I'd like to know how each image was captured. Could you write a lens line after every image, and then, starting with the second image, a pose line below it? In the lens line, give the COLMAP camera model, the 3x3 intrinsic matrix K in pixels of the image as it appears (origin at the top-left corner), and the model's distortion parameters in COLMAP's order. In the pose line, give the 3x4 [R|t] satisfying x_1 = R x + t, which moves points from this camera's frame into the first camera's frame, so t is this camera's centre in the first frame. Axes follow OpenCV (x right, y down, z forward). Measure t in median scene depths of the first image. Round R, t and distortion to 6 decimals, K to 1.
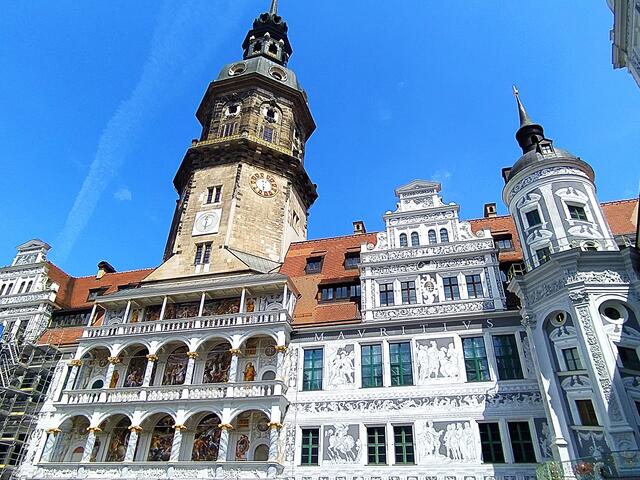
lens RADIAL K [[489.5, 0, 320.0], [0, 489.5, 240.0], [0, 0, 1]] dist [0.040755, 0.002416]
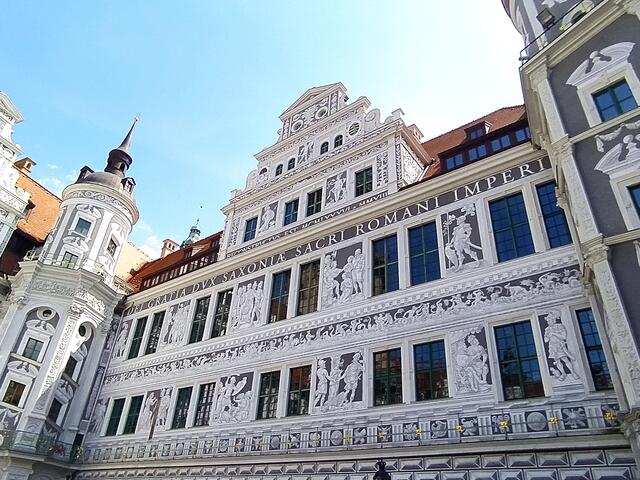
lens RADIAL K [[489.5, 0, 320.0], [0, 489.5, 240.0], [0, 0, 1]] dist [0.040755, 0.002416]
pose [[0.171151, 0.527927, 0.831866, -0.478352], [-0.617003, 0.715690, -0.327254, 0.016539], [-0.768124, -0.457254, 0.448223, 0.048243]]
